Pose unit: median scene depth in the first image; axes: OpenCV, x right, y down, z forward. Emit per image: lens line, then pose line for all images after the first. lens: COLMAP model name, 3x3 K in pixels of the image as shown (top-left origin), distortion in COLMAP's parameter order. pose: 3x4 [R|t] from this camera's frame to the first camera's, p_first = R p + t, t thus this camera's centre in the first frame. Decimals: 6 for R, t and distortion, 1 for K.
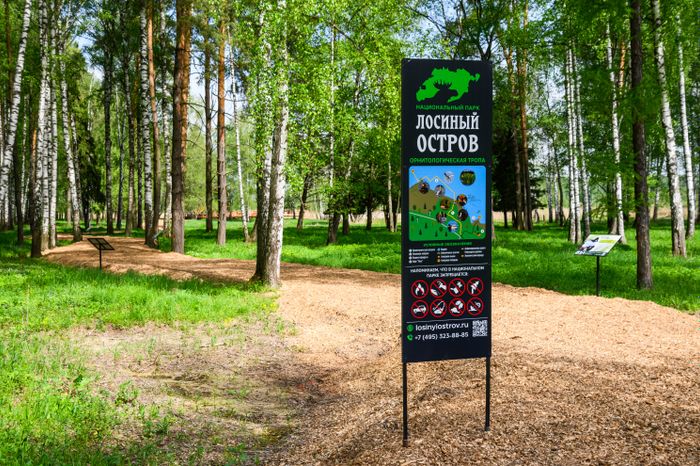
lens RADIAL K [[884.0, 0, 349.5], [0, 884.0, 236.0], [0, 0, 1]] dist [0.076054, 0.000000]
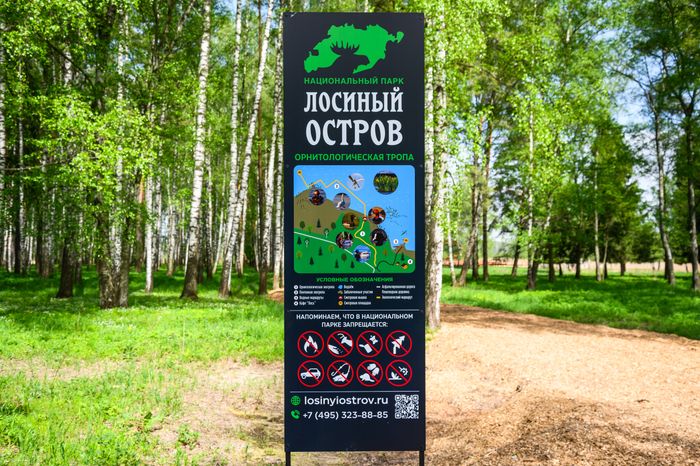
lens RADIAL K [[765.1, 0, 350.7], [0, 765.1, 231.0], [0, 0, 1]] dist [0.027402, 0.000000]
pose [[0.958665, 0.003526, -0.284517, 0.275814], [-0.022426, 0.997749, -0.063197, 0.009297], [0.283653, 0.066965, 0.956586, 0.431247]]
